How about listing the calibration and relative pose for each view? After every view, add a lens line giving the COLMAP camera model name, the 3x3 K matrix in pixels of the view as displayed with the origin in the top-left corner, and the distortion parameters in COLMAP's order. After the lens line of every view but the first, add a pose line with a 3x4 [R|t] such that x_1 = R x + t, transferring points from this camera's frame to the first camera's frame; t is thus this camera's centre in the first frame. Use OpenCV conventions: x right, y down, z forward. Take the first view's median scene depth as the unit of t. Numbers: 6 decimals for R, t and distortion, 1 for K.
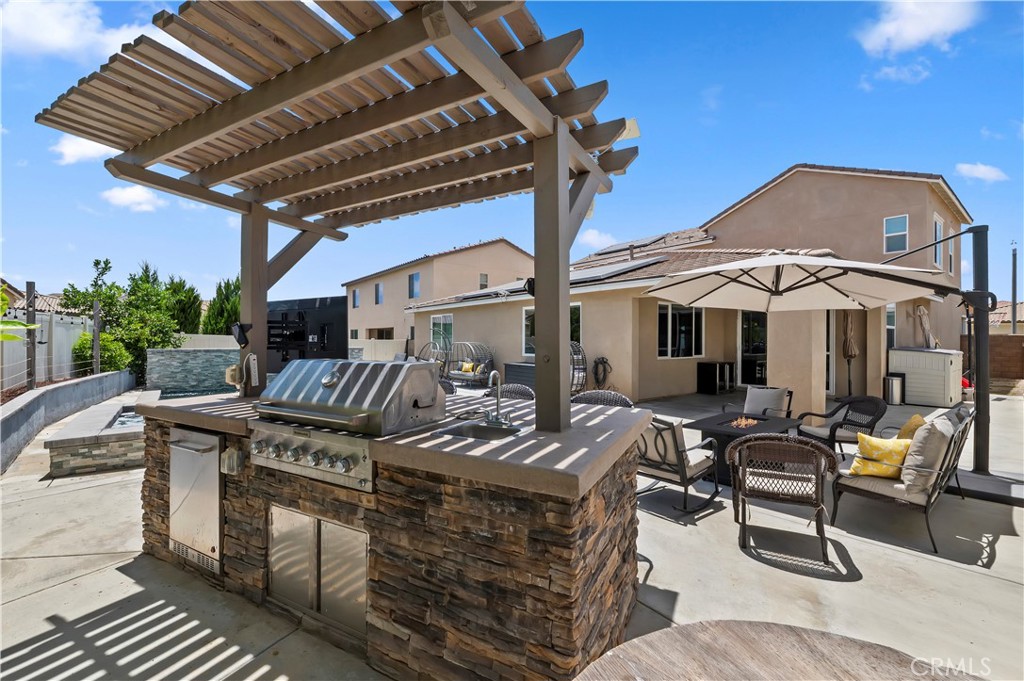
lens RADIAL K [[427.1, 0, 497.0], [0, 427.1, 344.7], [0, 0, 1]] dist [0.000611, 0.000119]
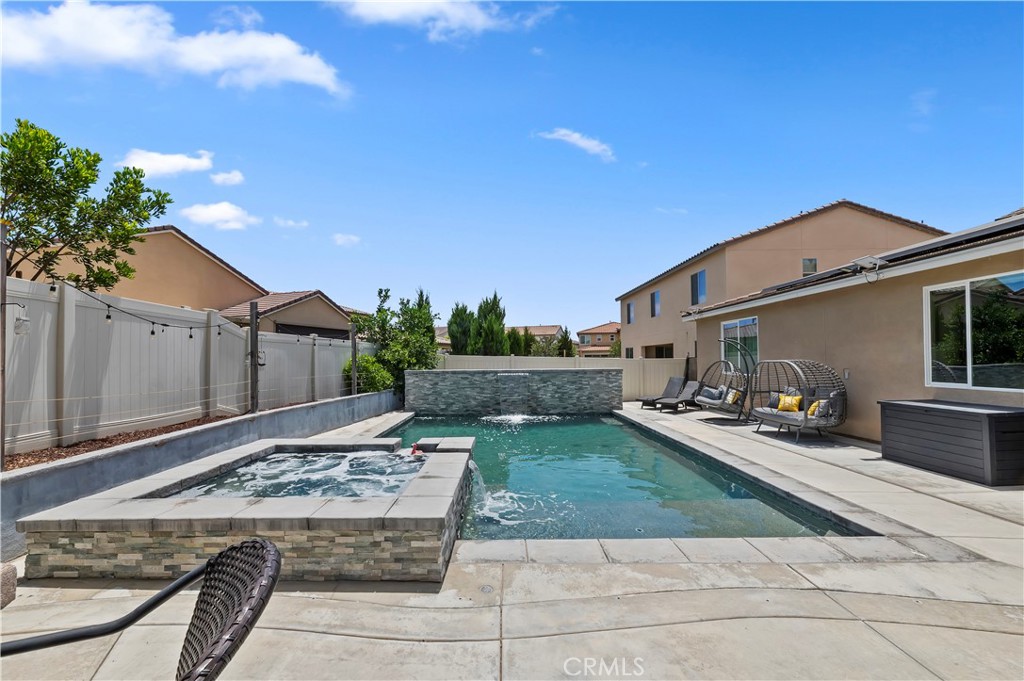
lens RADIAL K [[422.5, 0, 499.6], [0, 422.5, 356.1], [0, 0, 1]] dist [-0.003291, -0.000180]
pose [[0.796366, -0.017533, -0.604561, -0.035638], [0.005113, 0.999739, -0.022258, -0.000037], [0.604794, 0.014634, 0.796248, 0.310687]]
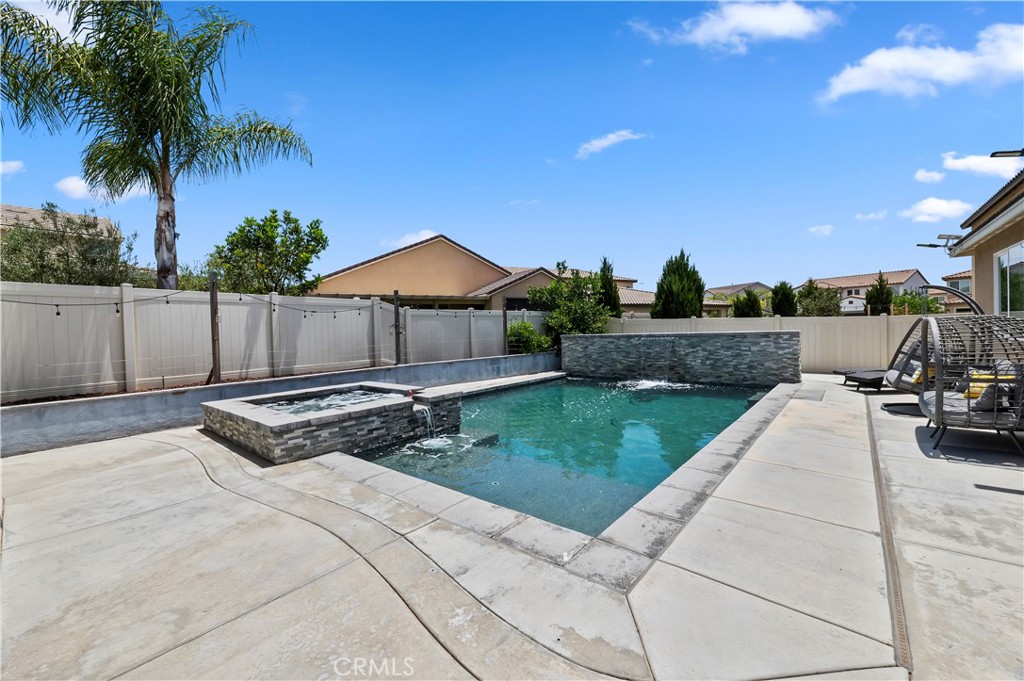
lens RADIAL K [[408.5, 0, 507.4], [0, 408.5, 340.0], [0, 0, 1]] dist [-0.001189, 0.000070]
pose [[0.229775, 0.012695, -0.973161, 0.173045], [0.019063, 0.999664, 0.017541, 0.001969], [0.973057, -0.022582, 0.229456, 0.560234]]
